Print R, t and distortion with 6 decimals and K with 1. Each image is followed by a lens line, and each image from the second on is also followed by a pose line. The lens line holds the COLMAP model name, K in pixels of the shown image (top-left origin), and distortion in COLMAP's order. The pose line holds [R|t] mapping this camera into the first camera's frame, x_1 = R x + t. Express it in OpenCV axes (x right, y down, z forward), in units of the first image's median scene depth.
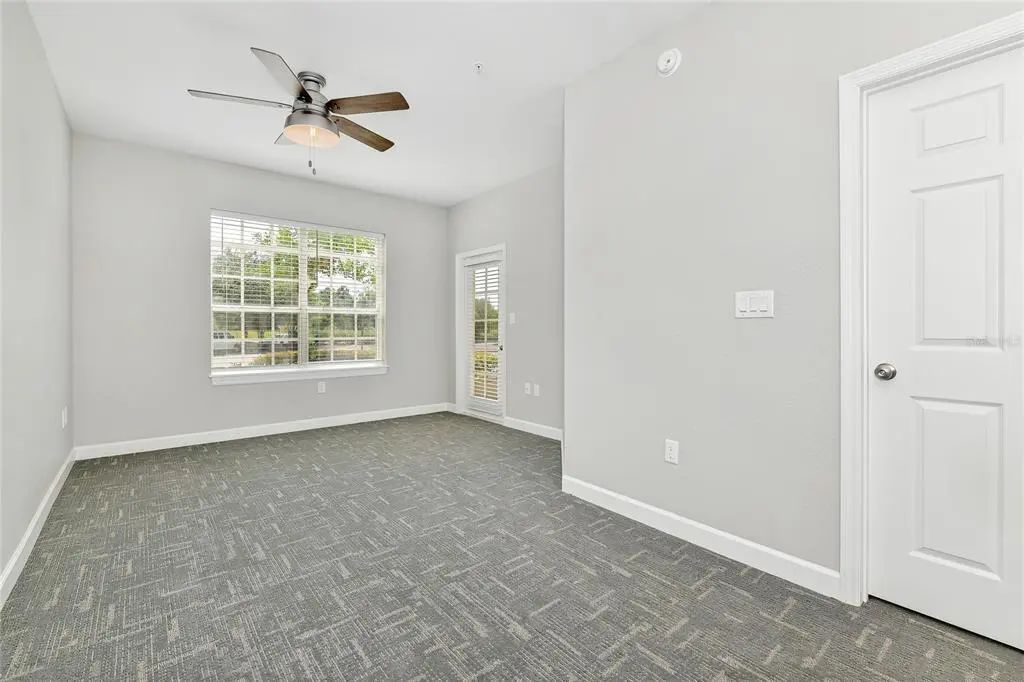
lens RADIAL K [[446.9, 0, 512.7], [0, 446.9, 334.4], [0, 0, 1]] dist [0.022791, 0.000091]
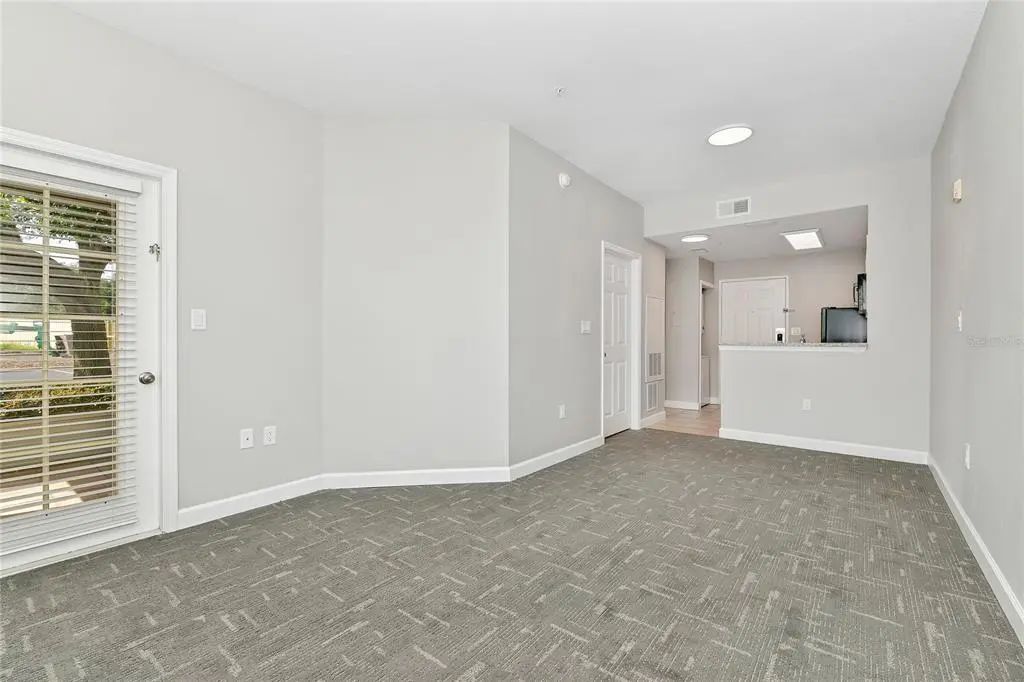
lens RADIAL K [[446.9, 0, 512.4], [0, 446.9, 339.1], [0, 0, 1]] dist [0.022791, 0.000091]
pose [[-0.212734, -0.008518, 0.977073, -1.033233], [0.002643, 0.999953, 0.009293, -0.027651], [-0.977107, 0.004559, -0.212701, 1.264165]]
